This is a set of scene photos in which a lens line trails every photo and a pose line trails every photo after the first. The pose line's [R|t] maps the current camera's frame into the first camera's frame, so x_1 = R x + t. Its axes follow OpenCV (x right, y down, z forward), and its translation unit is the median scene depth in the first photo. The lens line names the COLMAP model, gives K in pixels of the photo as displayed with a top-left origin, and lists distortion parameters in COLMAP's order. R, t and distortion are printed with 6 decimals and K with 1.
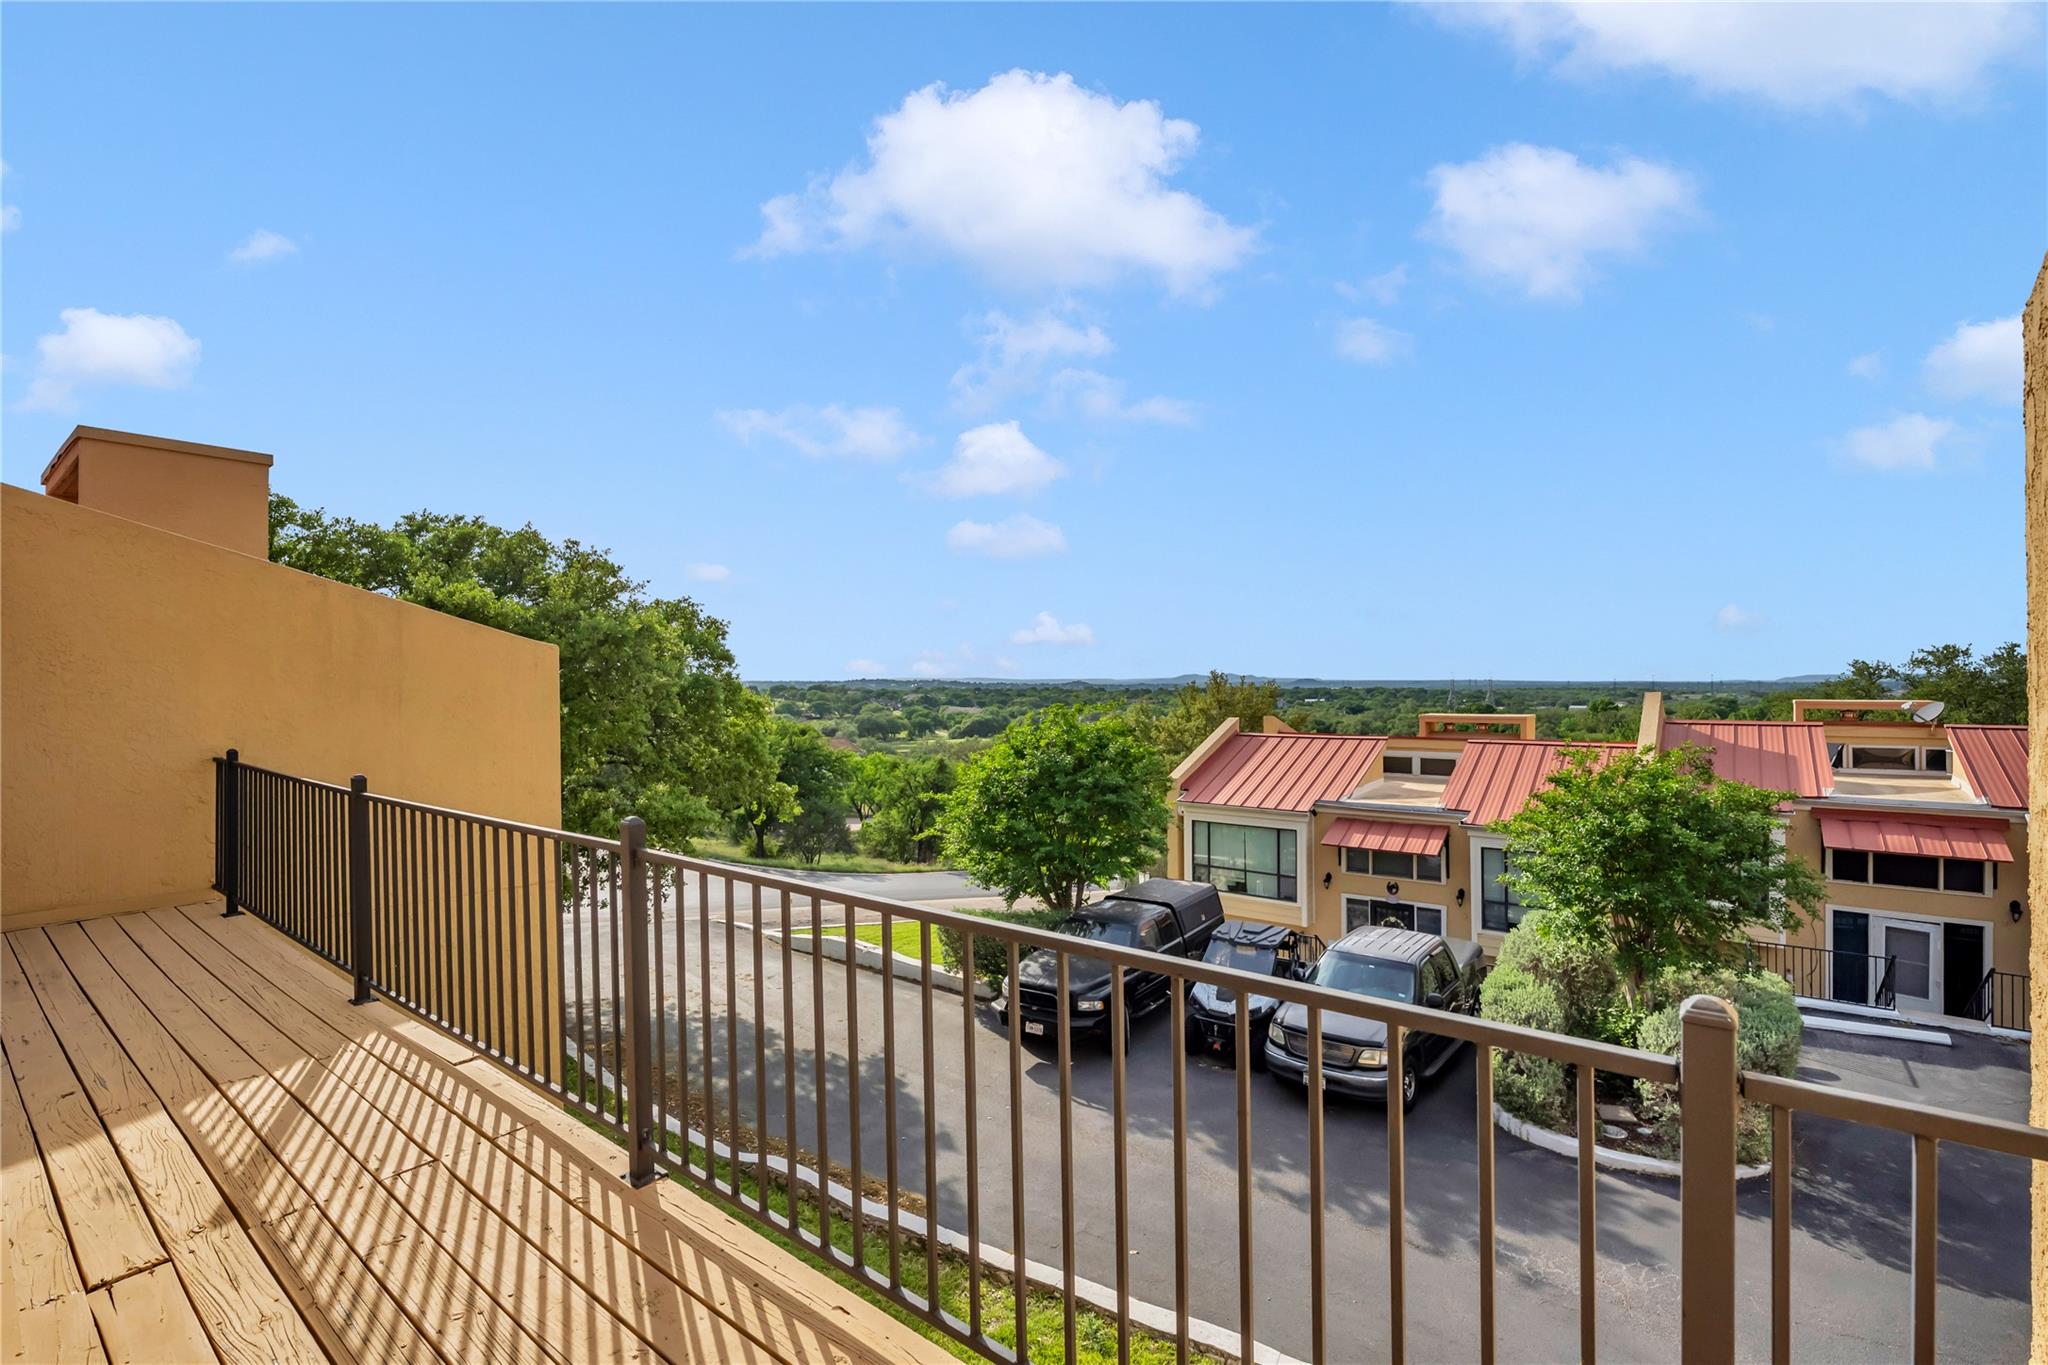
lens RADIAL K [[903.2, 0, 1024.0], [0, 903.2, 682.5], [0, 0, 1]] dist [-0.002791, -0.000107]
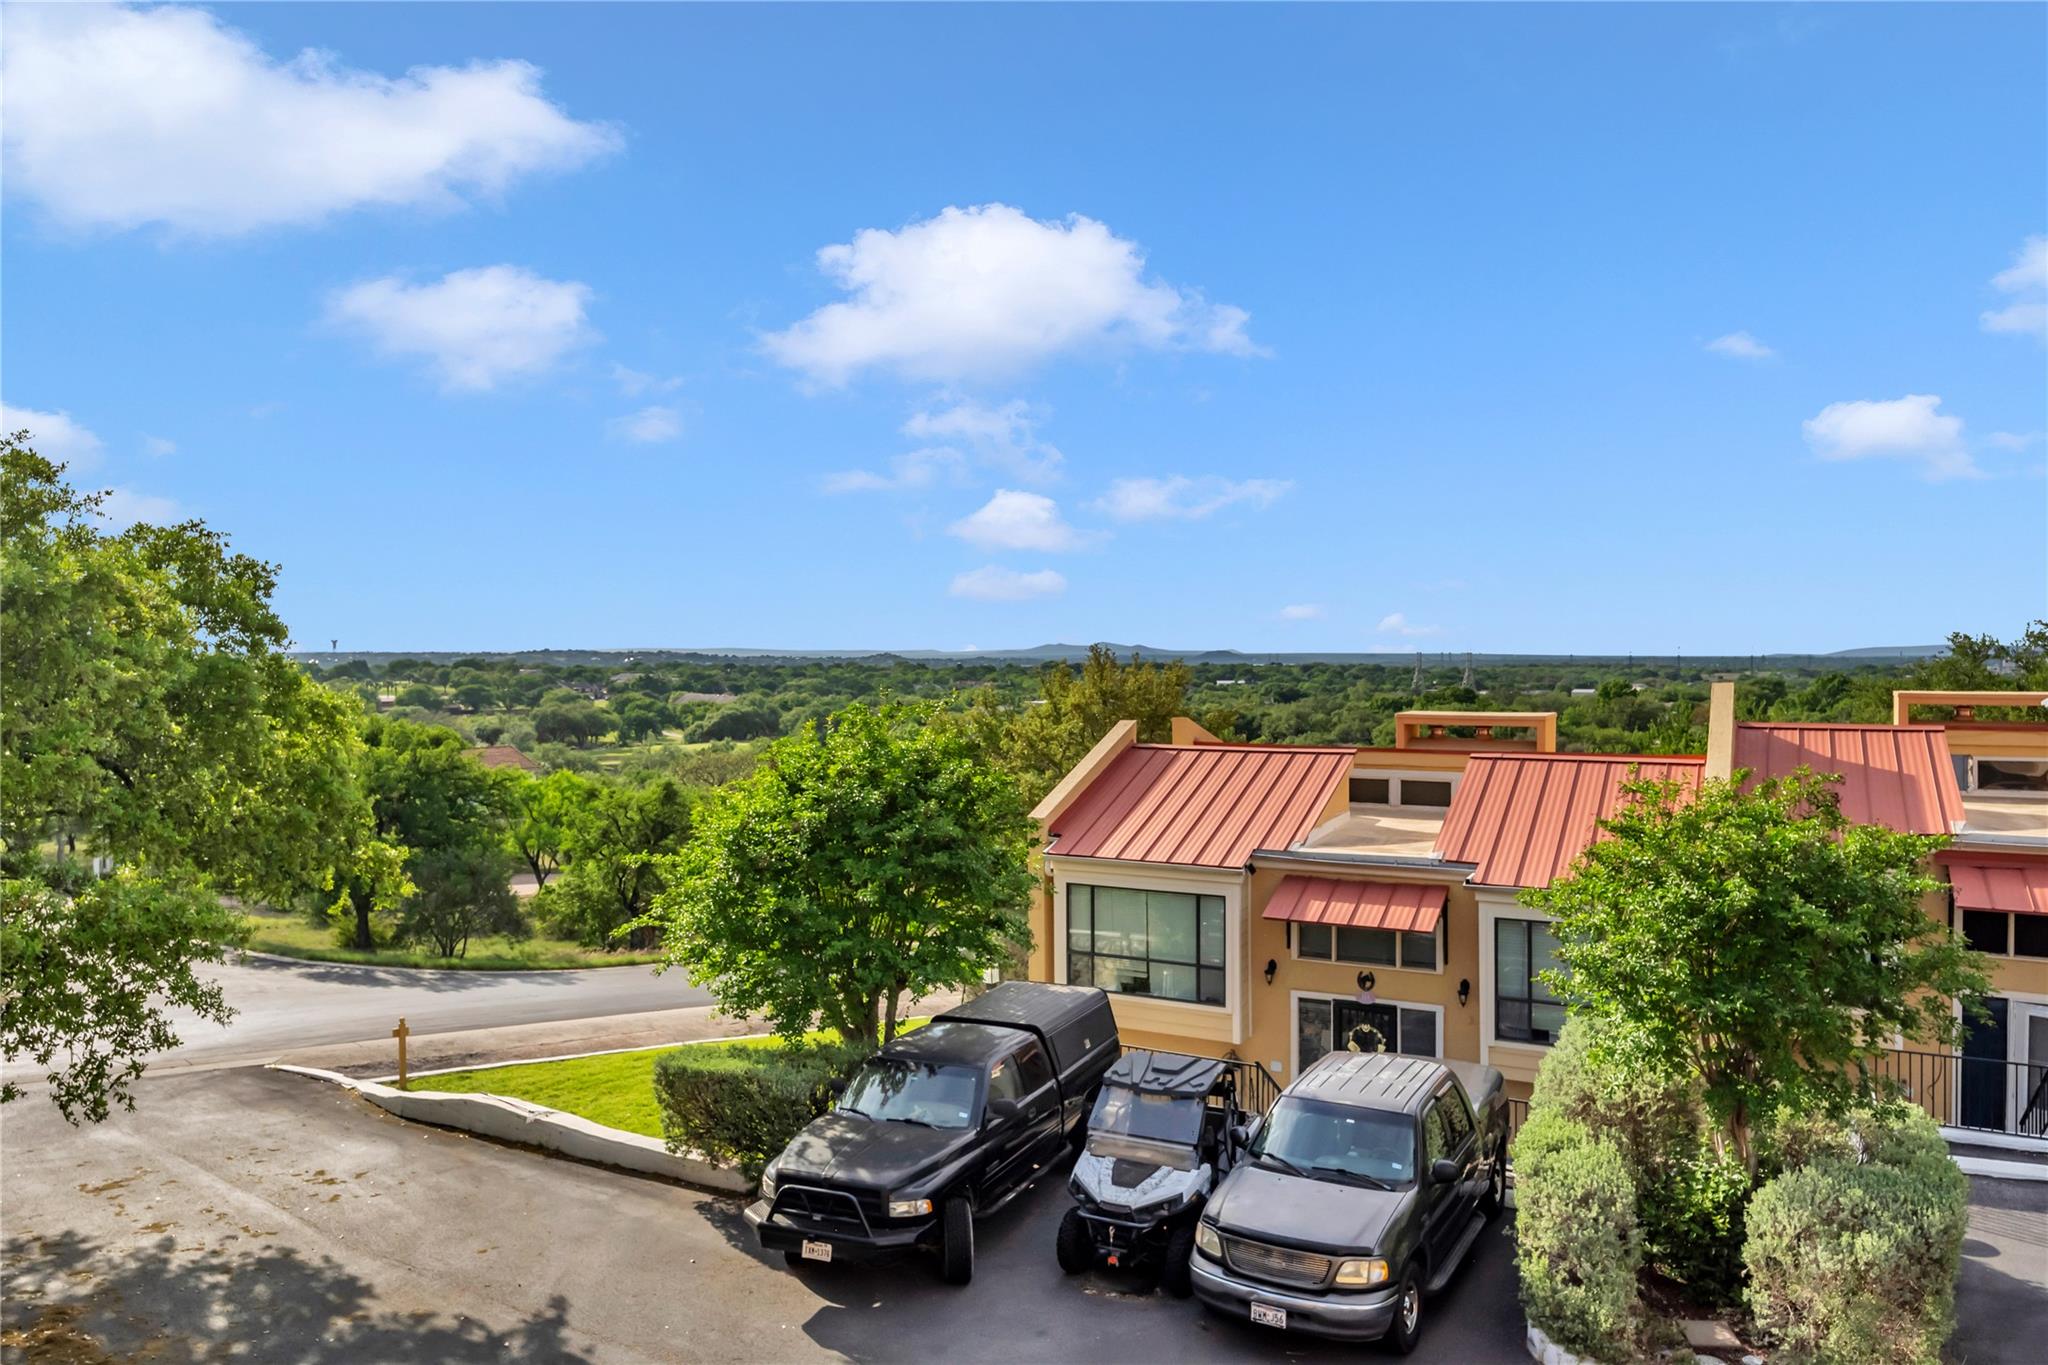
lens RADIAL K [[1361.9, 0, 1028.8], [0, 1361.9, 682.3], [0, 0, 1]] dist [0.004854, 0.002410]
pose [[0.986500, -0.001455, 0.163752, 0.001744], [-0.001734, 0.999812, 0.019329, -0.010371], [-0.163749, -0.019352, 0.986312, 0.064000]]
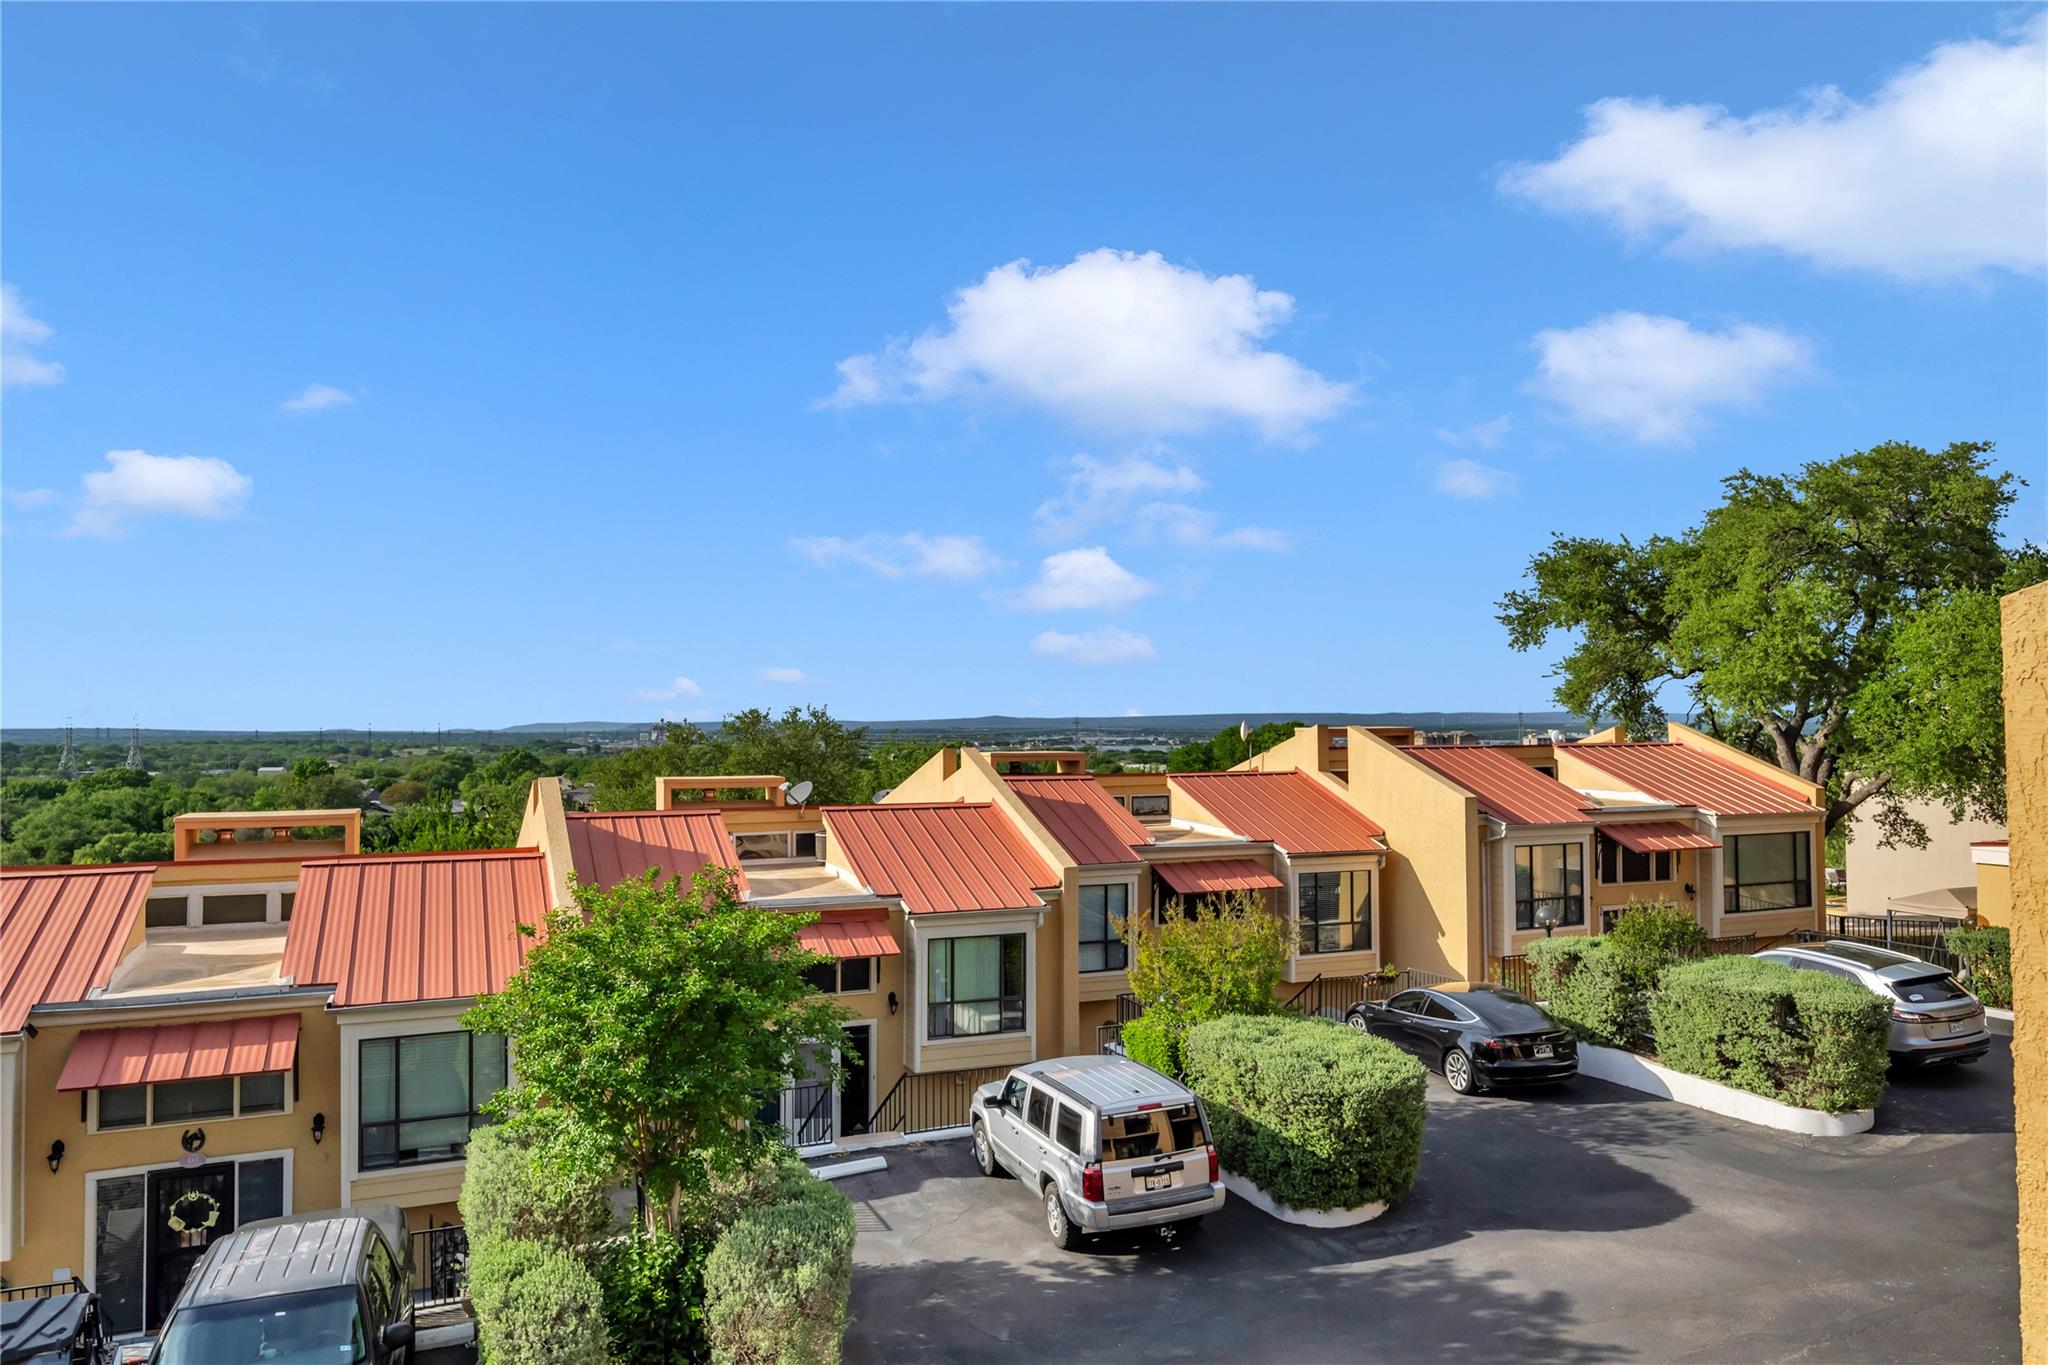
lens RADIAL K [[1362.1, 0, 1009.8], [0, 1362.1, 693.9], [0, 0, 1]] dist [0.003364, -0.000361]
pose [[0.498952, 0.025661, 0.866250, -0.088618], [-0.000922, 0.999577, -0.029079, -0.028780], [-0.866629, 0.013711, 0.498764, 0.136272]]
